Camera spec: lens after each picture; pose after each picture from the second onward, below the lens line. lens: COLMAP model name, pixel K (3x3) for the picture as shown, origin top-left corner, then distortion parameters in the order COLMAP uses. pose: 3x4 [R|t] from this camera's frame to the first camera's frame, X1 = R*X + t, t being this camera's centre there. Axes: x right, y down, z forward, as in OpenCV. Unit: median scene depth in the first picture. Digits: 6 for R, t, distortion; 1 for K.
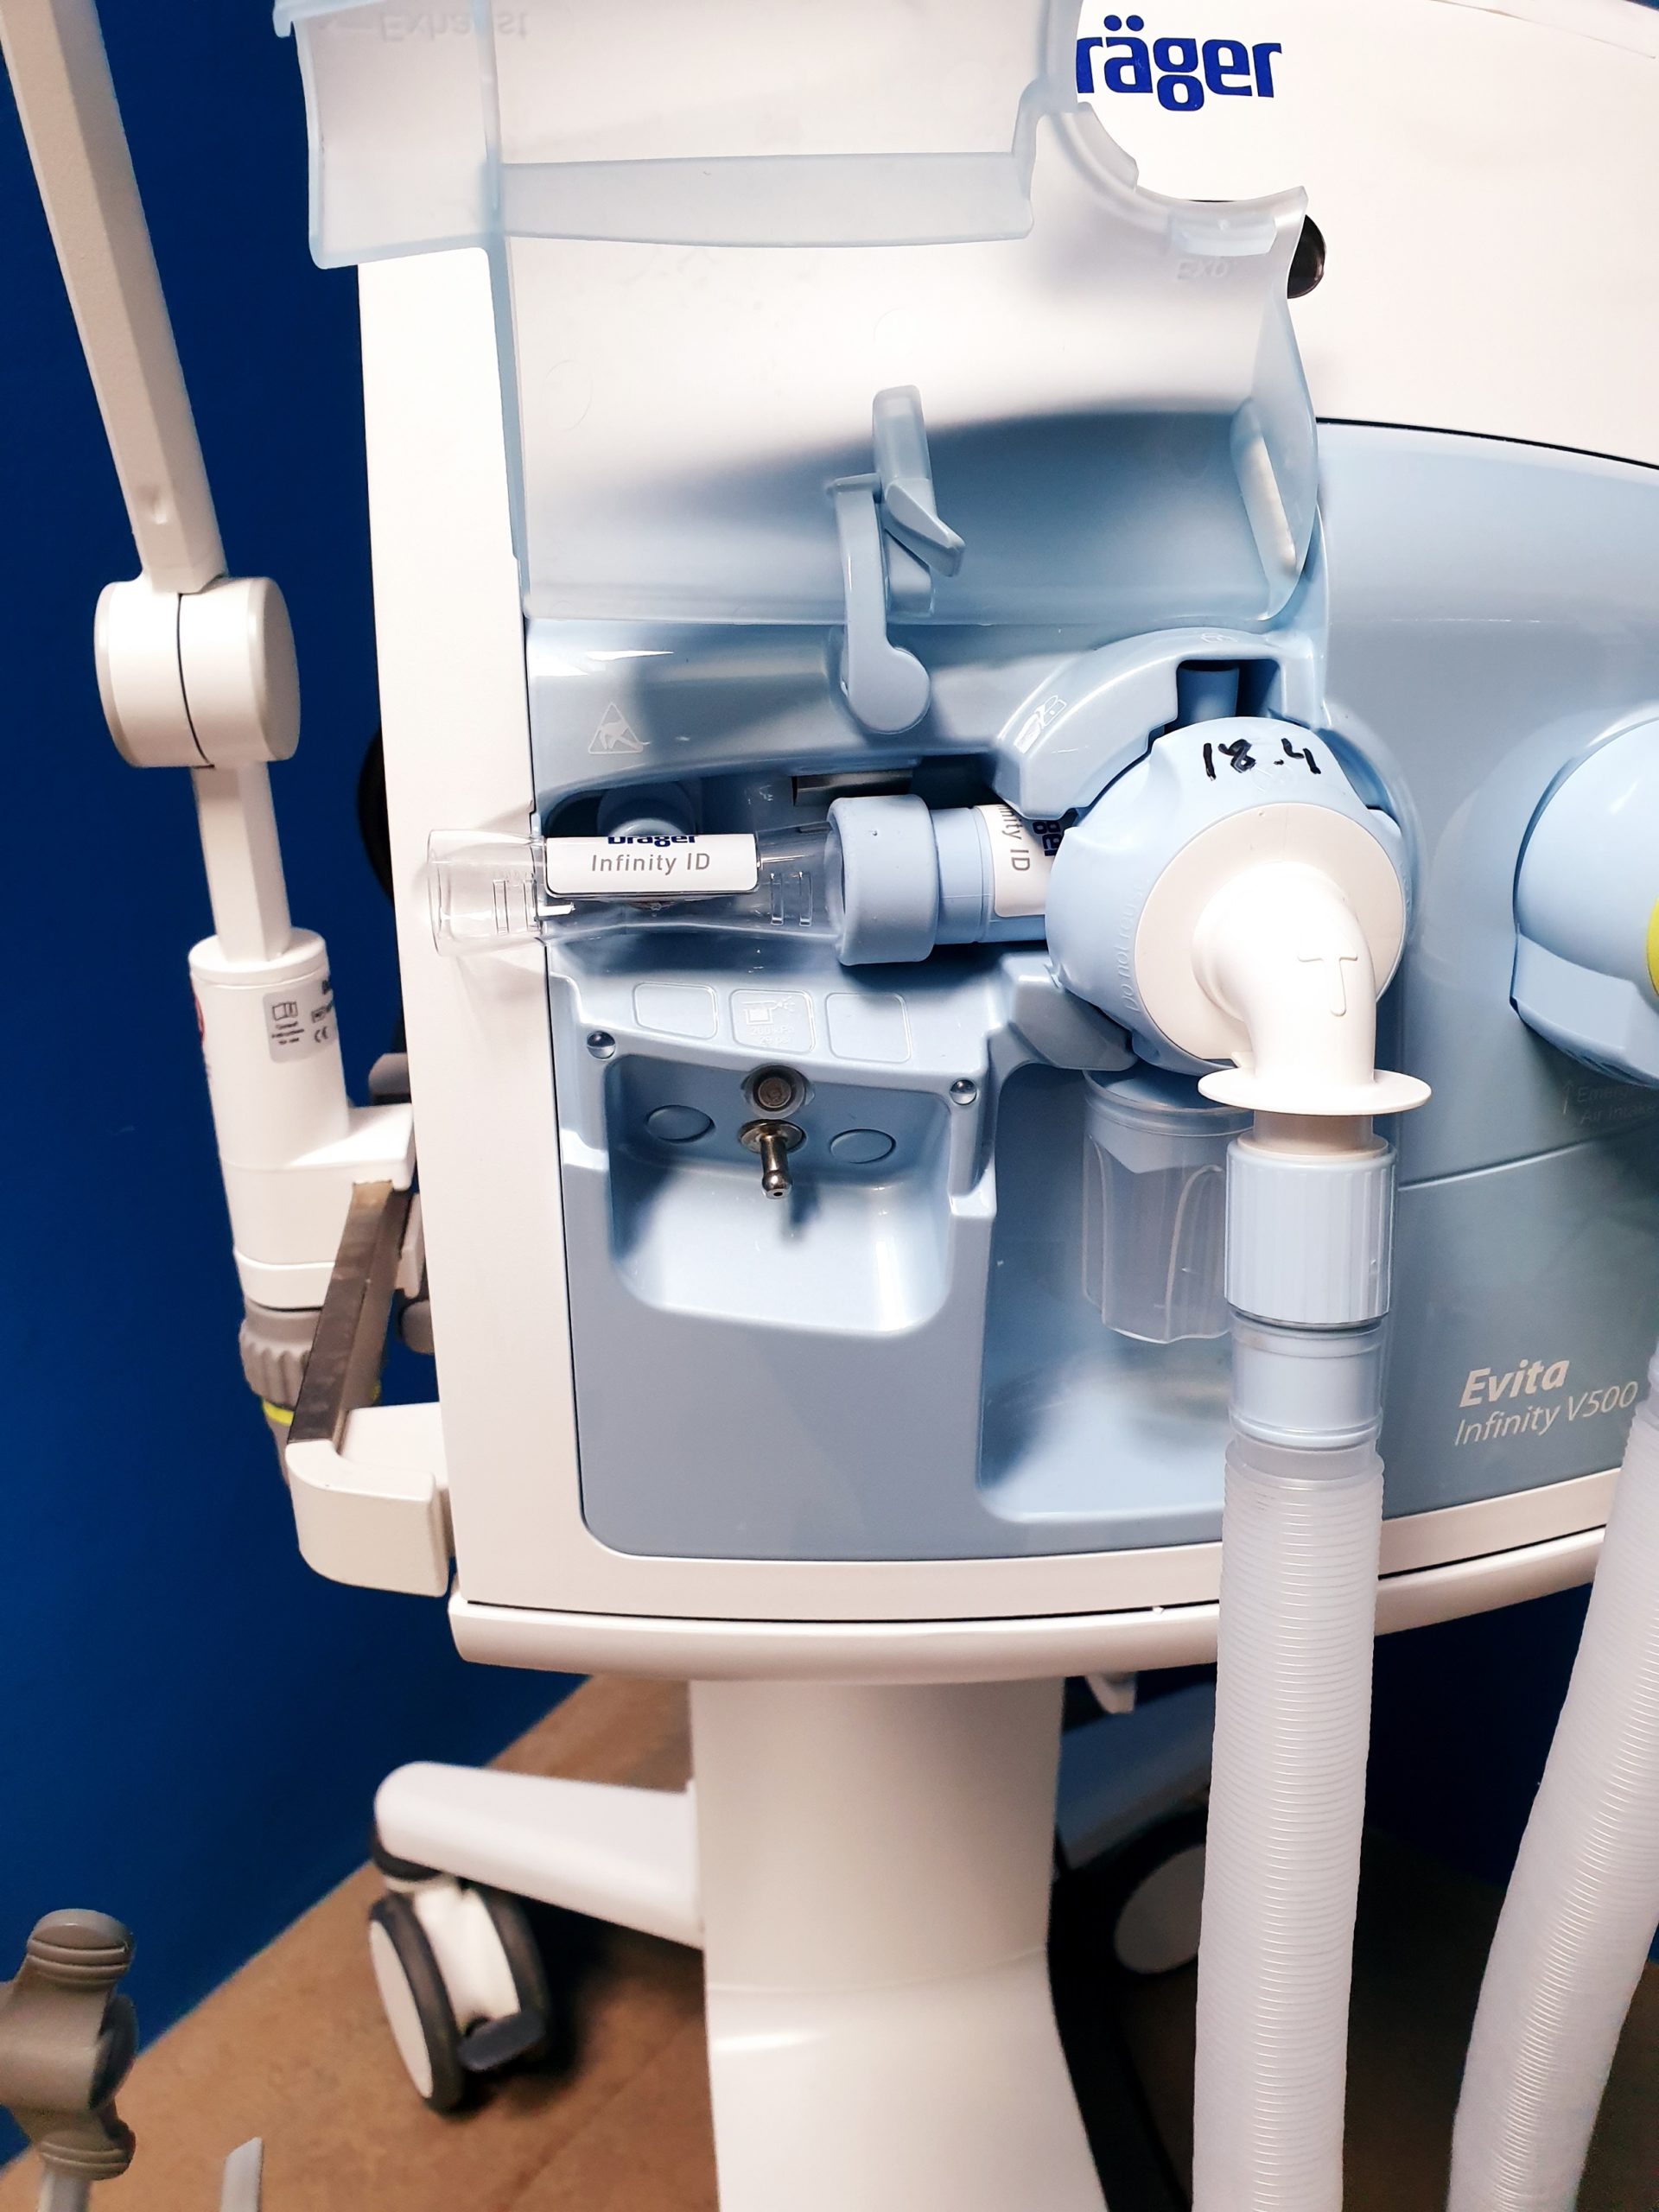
lens RADIAL K [[1648.9, 0, 829.5], [0, 1648.9, 1106.0], [0, 0, 1]] dist [-0.124781, 0.152800]
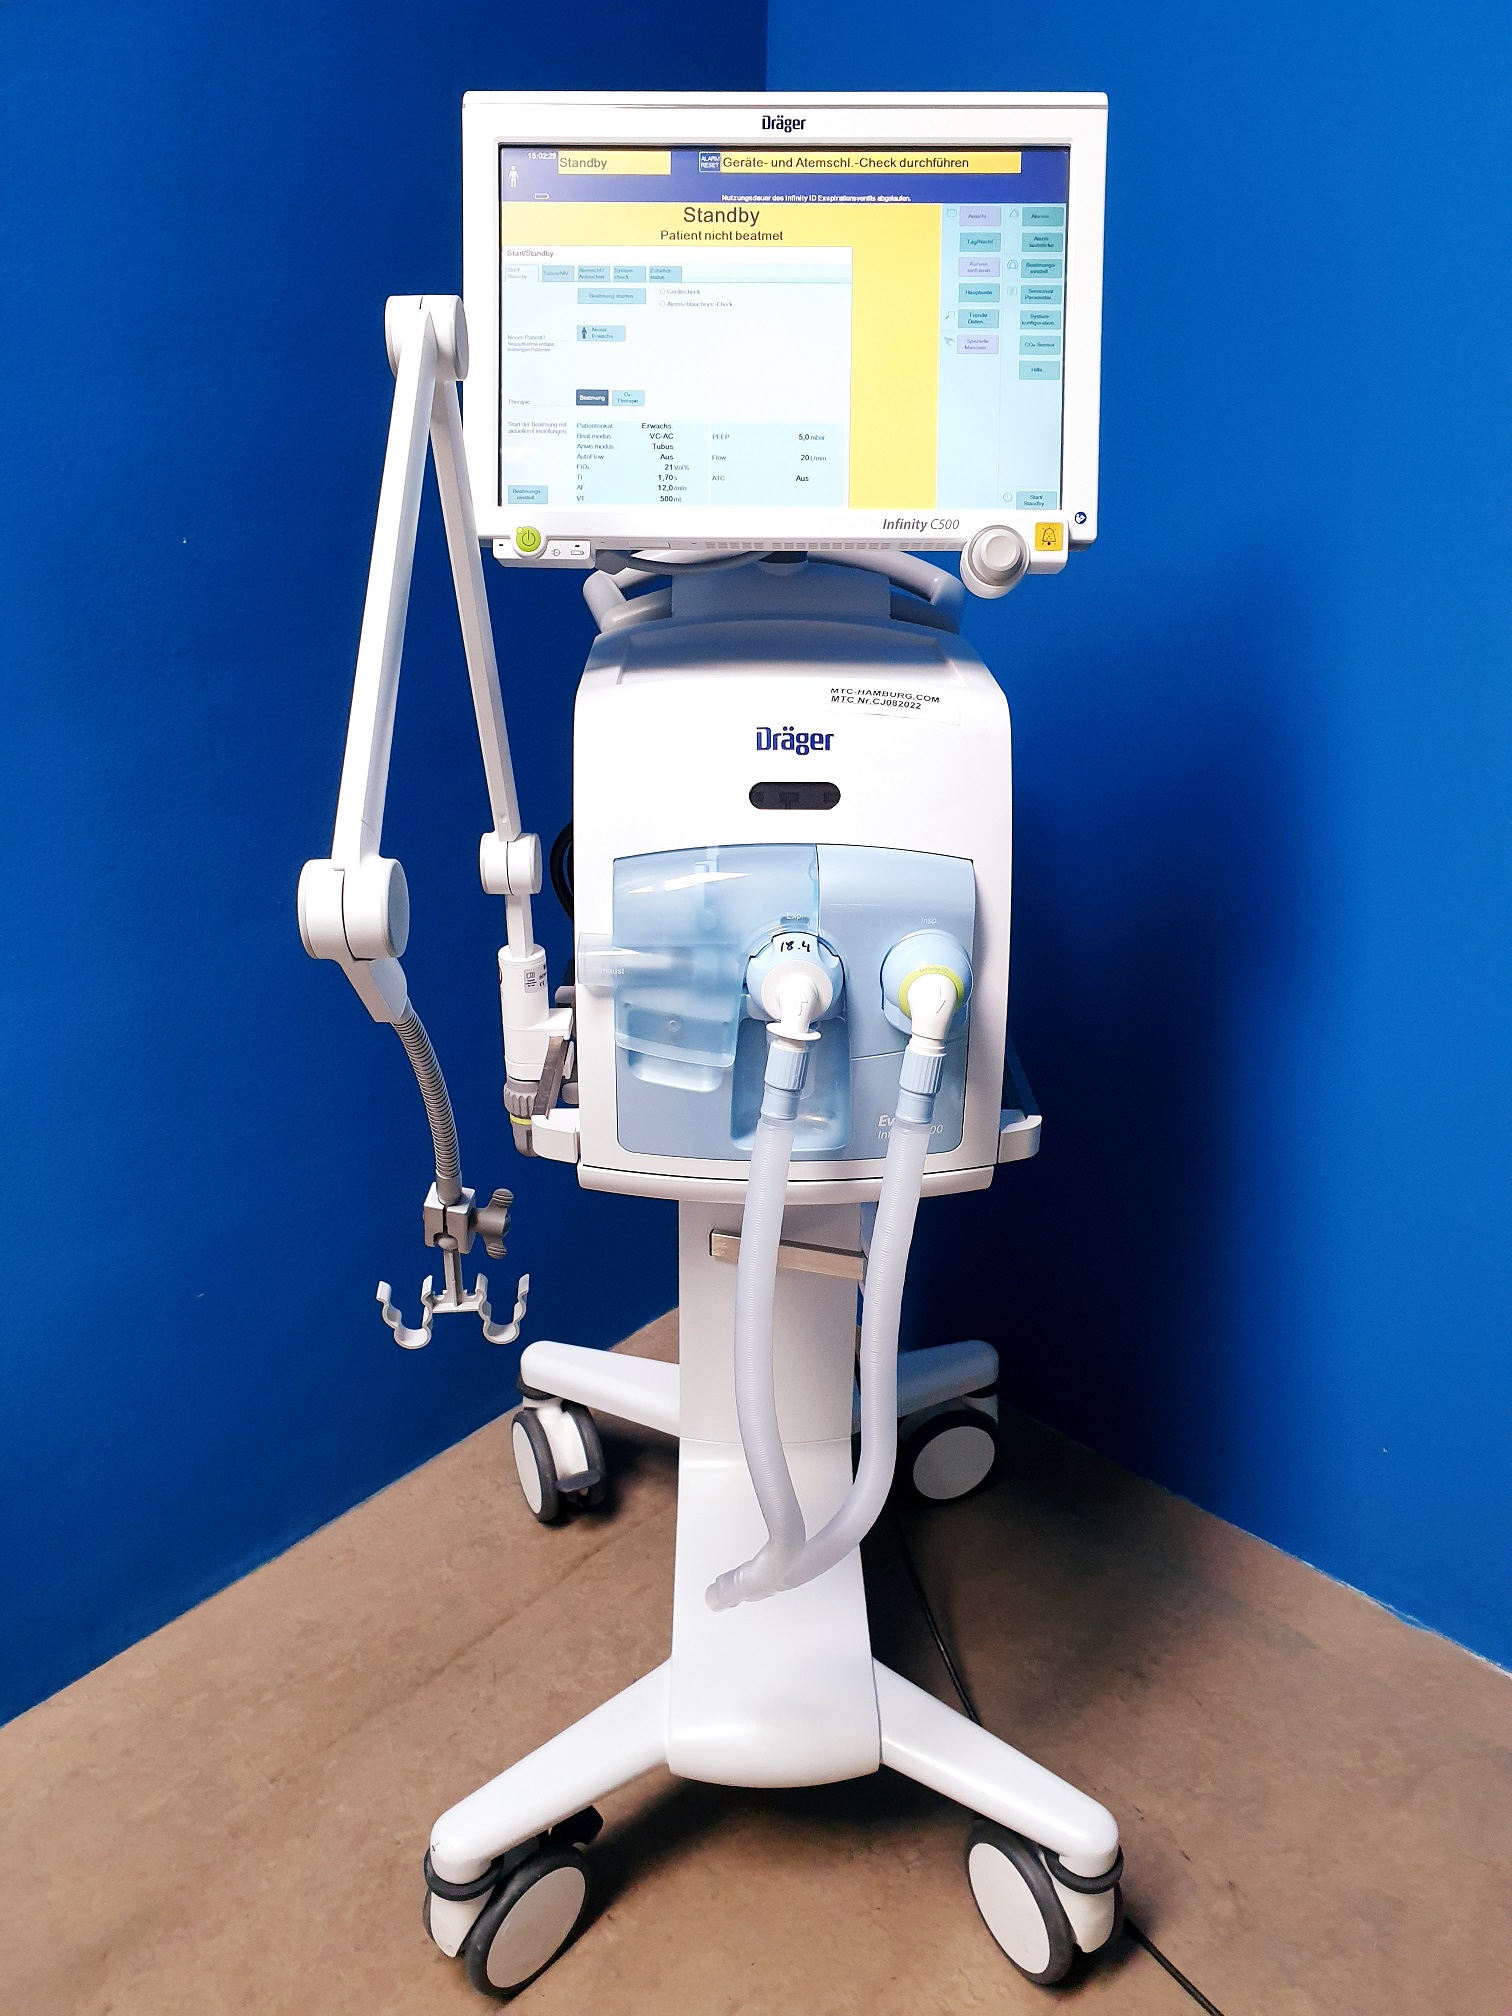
lens RADIAL K [[1508.7, 0, 756.0], [0, 1508.7, 1008.0], [0, 0, 1]] dist [0.000584, -0.030337]
pose [[0.992003, 0.063159, -0.109272, 0.345681], [-0.060610, 0.997810, 0.026496, -0.094146], [0.110706, -0.019661, 0.993659, -1.566690]]
